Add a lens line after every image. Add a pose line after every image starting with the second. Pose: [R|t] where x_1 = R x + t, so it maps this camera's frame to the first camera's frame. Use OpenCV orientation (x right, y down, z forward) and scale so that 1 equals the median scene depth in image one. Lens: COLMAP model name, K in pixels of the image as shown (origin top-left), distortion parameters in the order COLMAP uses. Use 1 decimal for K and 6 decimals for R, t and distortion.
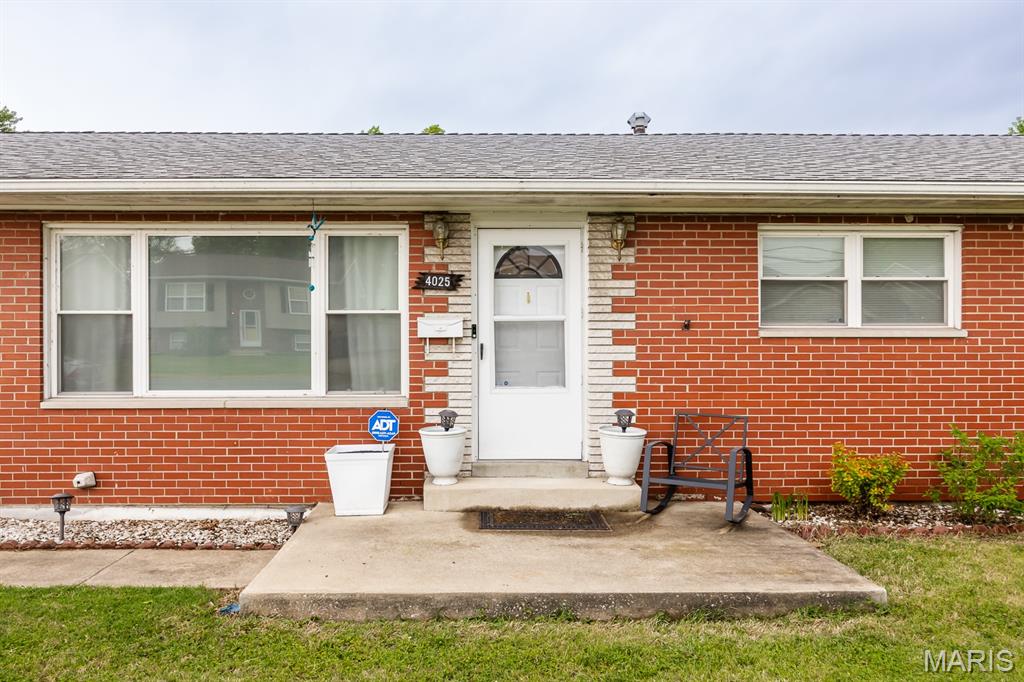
lens RADIAL K [[842.5, 0, 489.5], [0, 842.5, 339.0], [0, 0, 1]] dist [-0.002622, -0.001927]
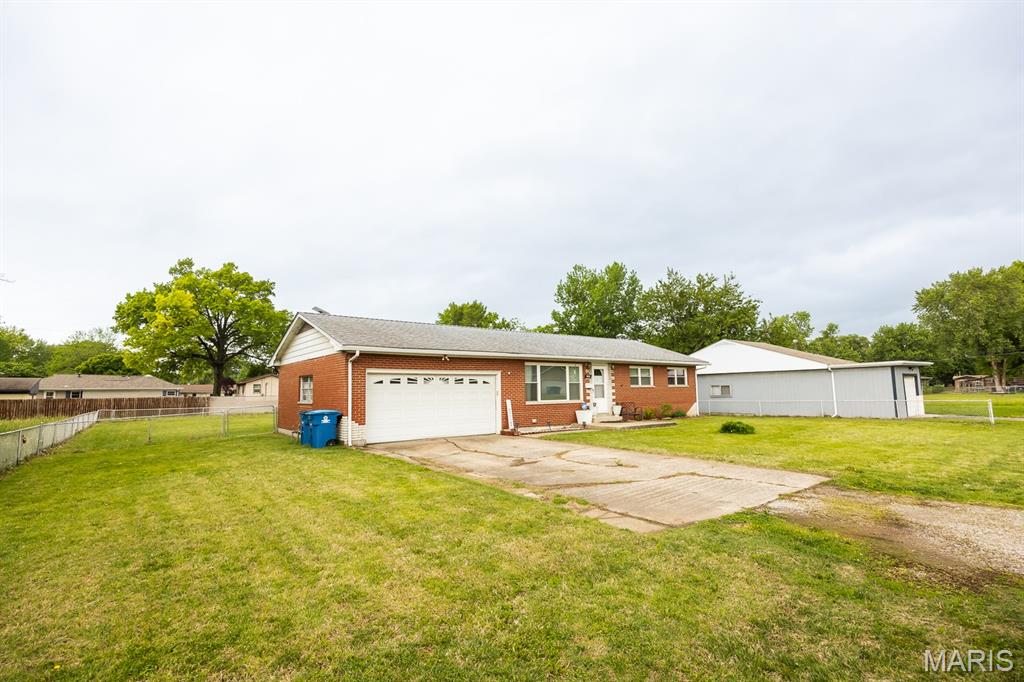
lens RADIAL K [[495.5, 0, 511.0], [0, 495.5, 344.1], [0, 0, 1]] dist [-0.002815, -0.000097]
pose [[0.793907, 0.047879, 0.606152, -2.121966], [0.012720, 0.995369, -0.095282, 0.012700], [-0.607907, 0.083355, 0.789621, -0.980321]]
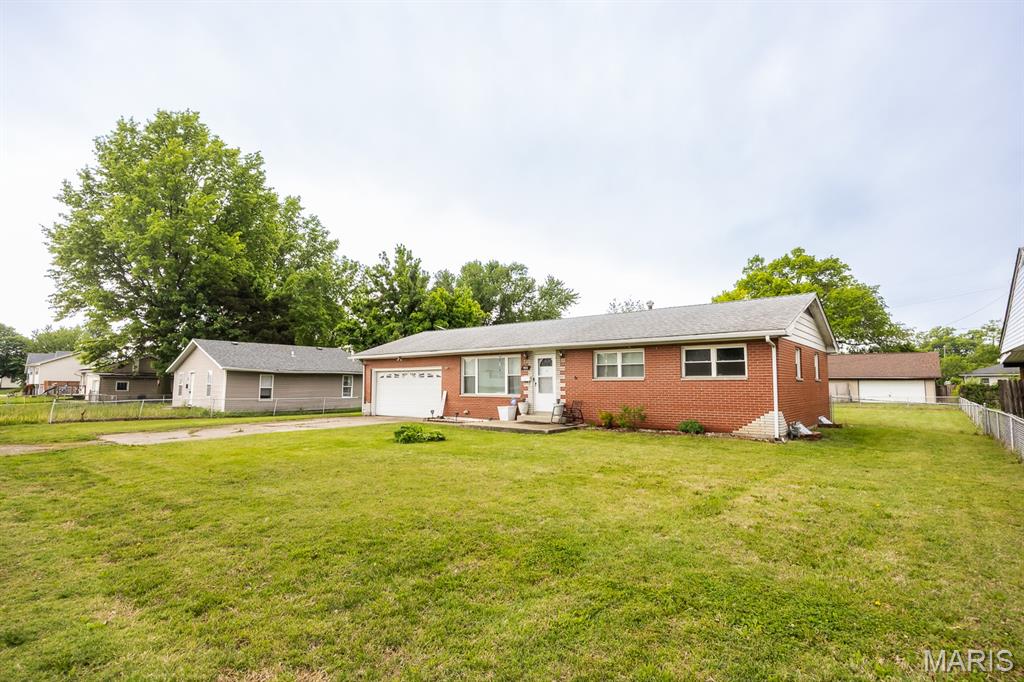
lens RADIAL K [[521.6, 0, 506.8], [0, 521.6, 340.7], [0, 0, 1]] dist [0.001430, 0.000120]
pose [[0.747242, -0.054018, -0.662353, 1.584776], [-0.001629, 0.996539, -0.083110, 0.013648], [0.664550, 0.063182, 0.744568, -0.999593]]
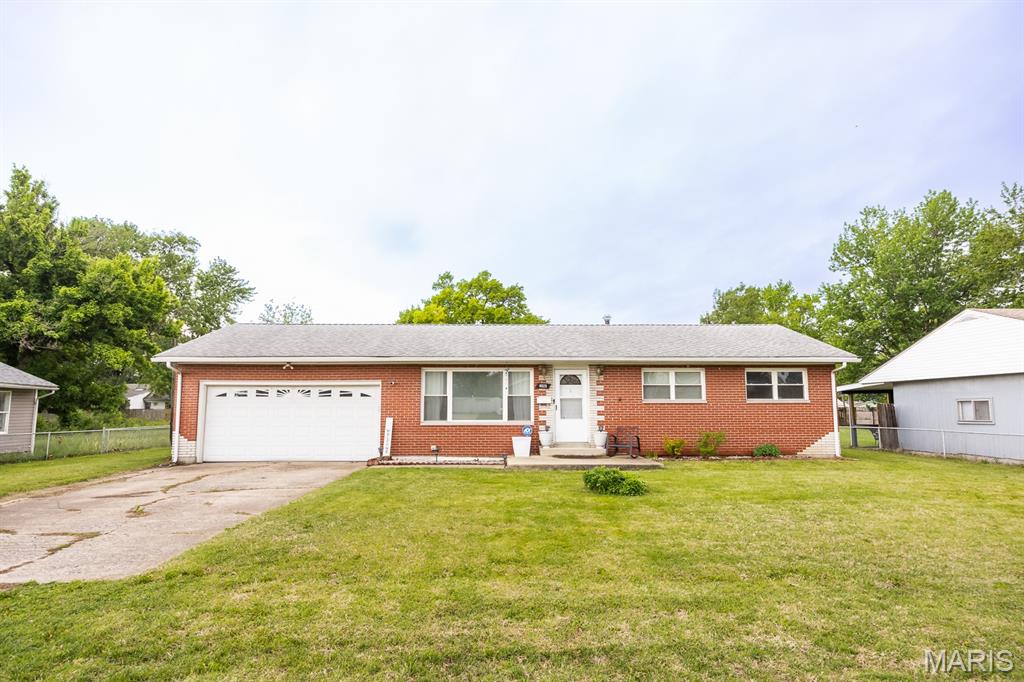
lens RADIAL K [[598.5, 0, 515.0], [0, 598.5, 338.0], [0, 0, 1]] dist [-0.003497, 0.000188]
pose [[0.999995, 0.000498, 0.003183, -0.174666], [-0.000127, 0.993323, -0.115371, 0.013859], [-0.003219, 0.115370, 0.993317, -1.298123]]
